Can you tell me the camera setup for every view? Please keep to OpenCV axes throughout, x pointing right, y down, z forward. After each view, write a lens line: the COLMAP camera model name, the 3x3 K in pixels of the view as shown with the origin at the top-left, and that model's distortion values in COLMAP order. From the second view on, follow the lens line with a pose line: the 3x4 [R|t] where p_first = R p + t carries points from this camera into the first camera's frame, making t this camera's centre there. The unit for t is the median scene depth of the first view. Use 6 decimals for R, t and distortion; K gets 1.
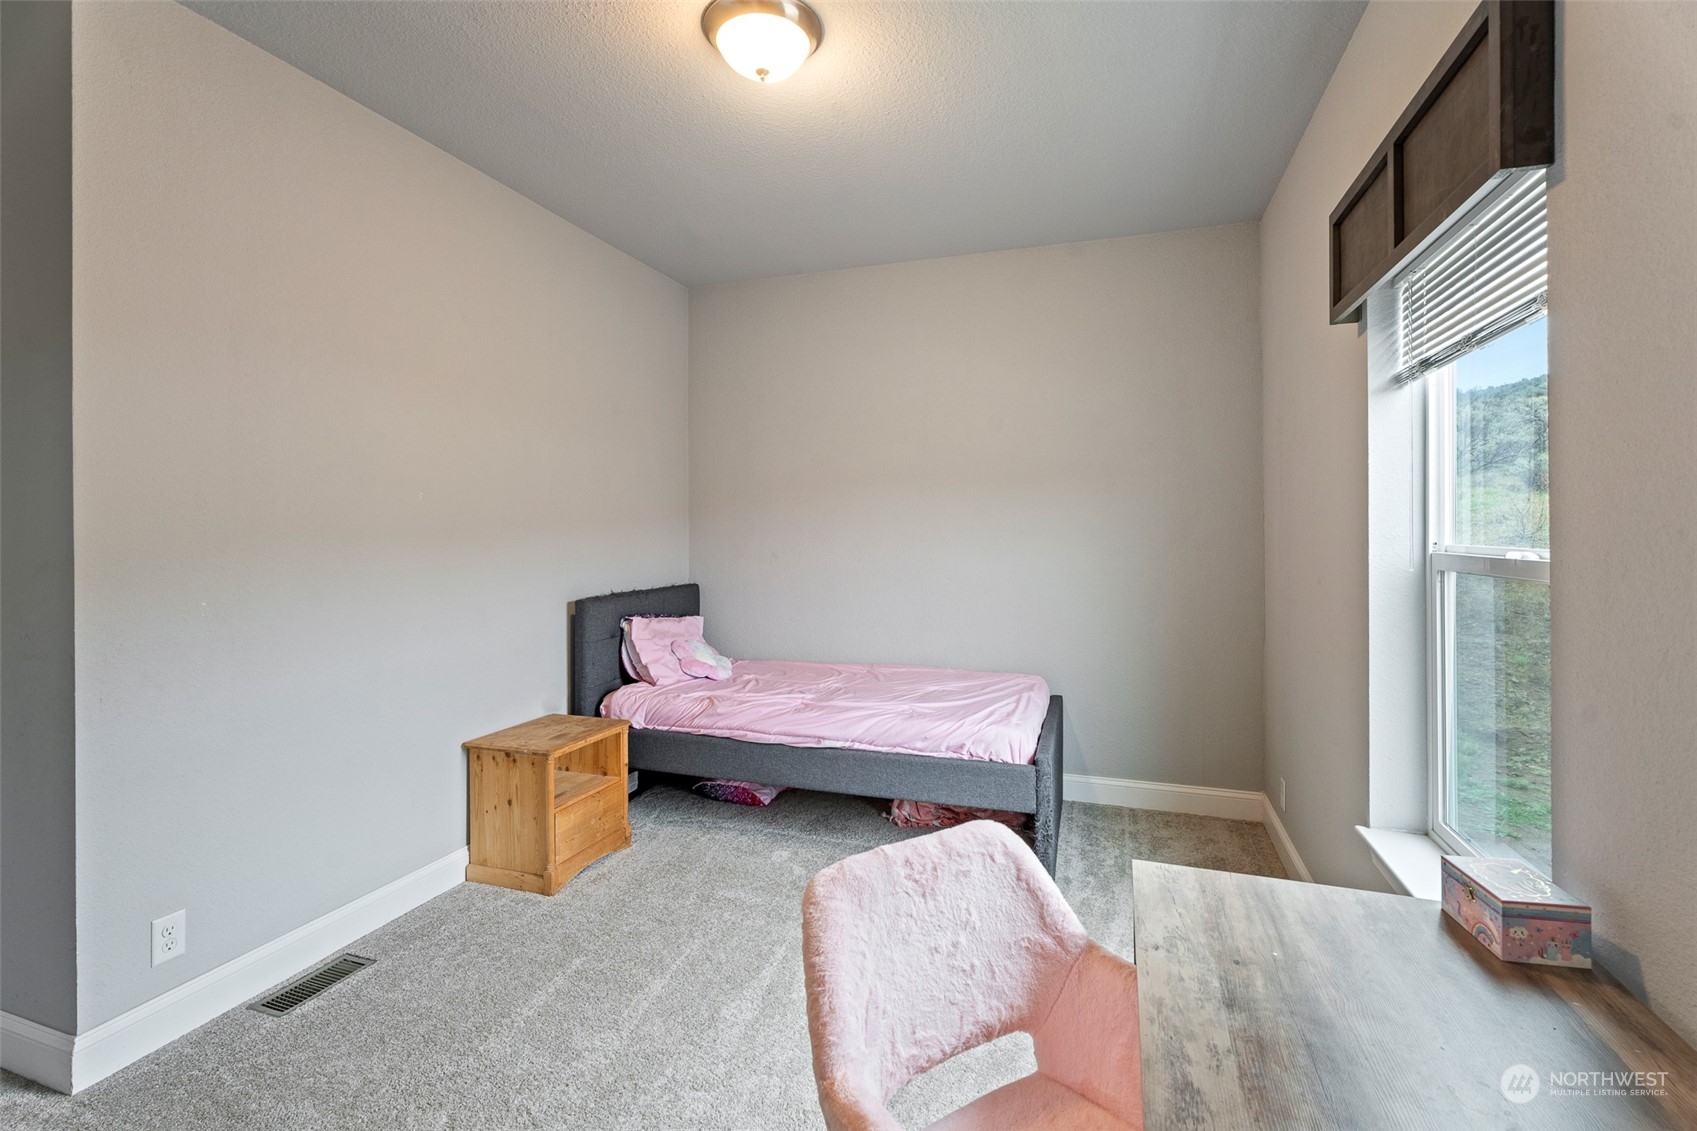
lens RADIAL K [[776.2, 0, 854.7], [0, 776.2, 519.6], [0, 0, 1]] dist [-0.000246, 0.000319]
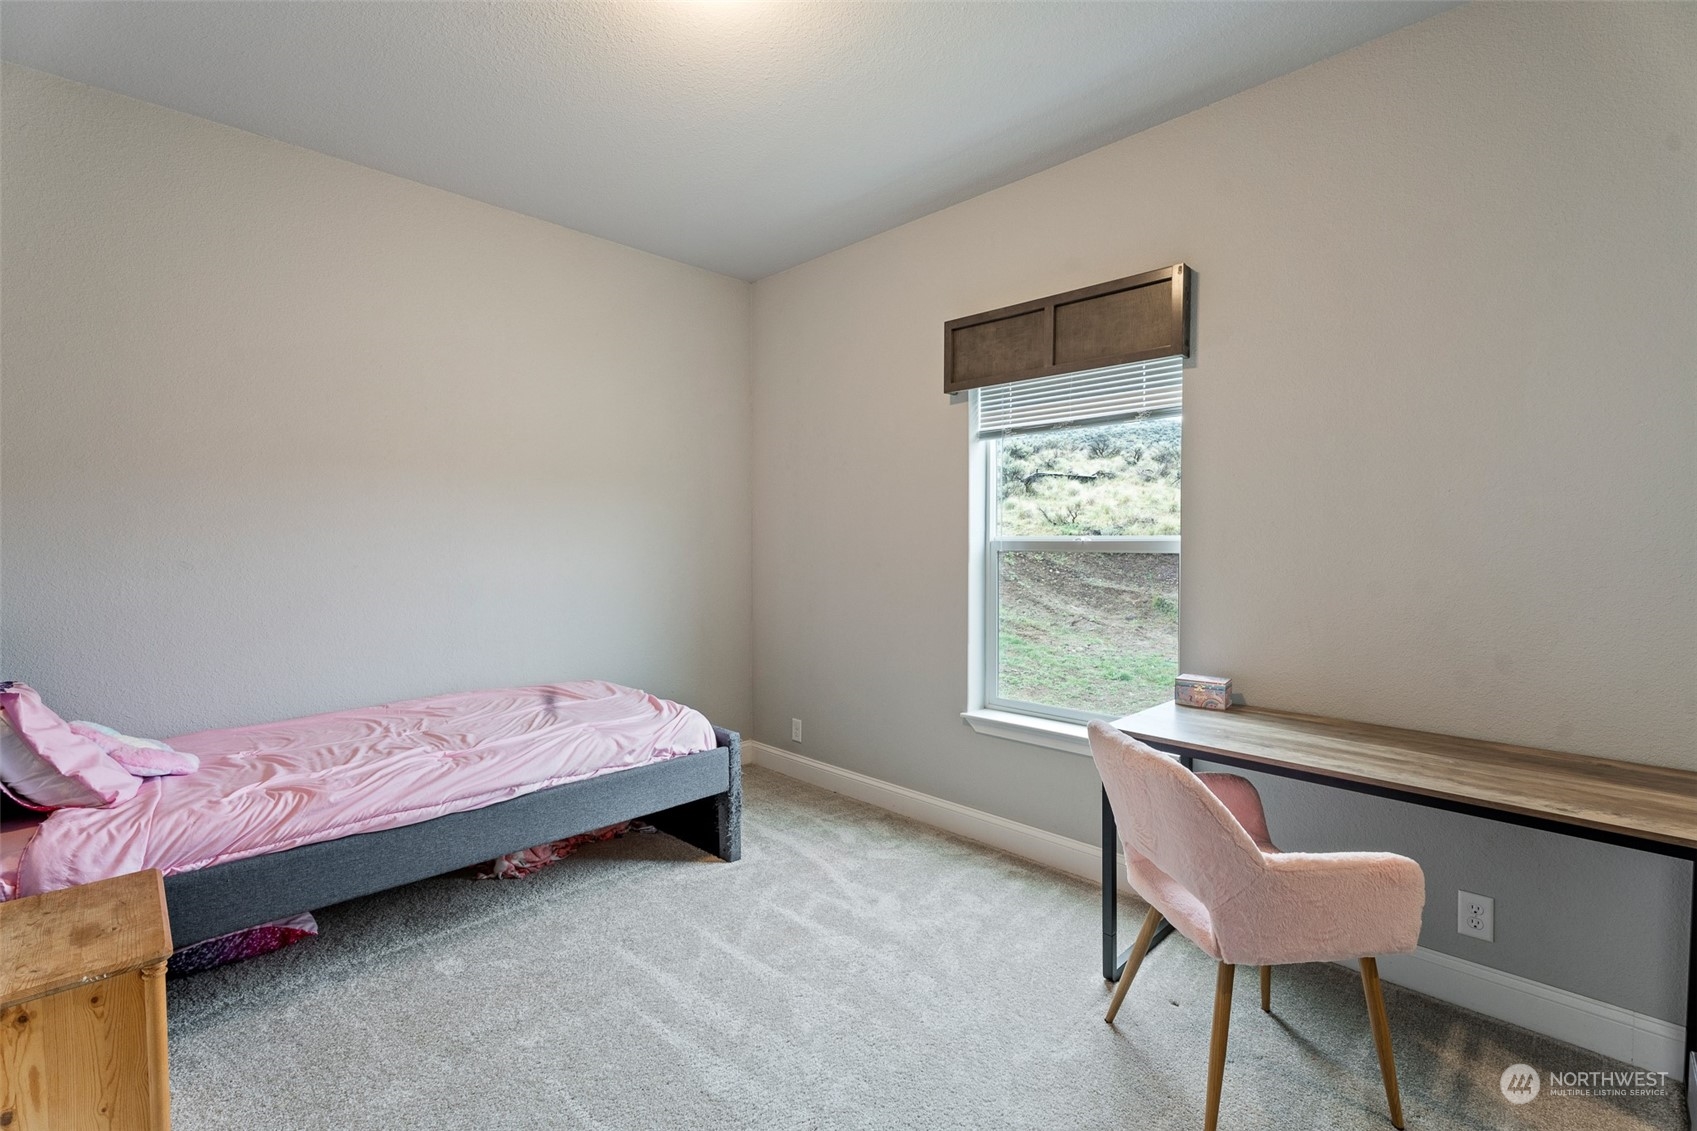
lens RADIAL K [[763.7, 0, 862.3], [0, 763.7, 534.6], [0, 0, 1]] dist [0.000106, 0.000159]
pose [[0.438192, 0.005400, 0.898865, -0.585699], [-0.010510, 0.999944, -0.000883, 0.023739], [-0.898820, -0.009060, 0.438224, 0.348064]]
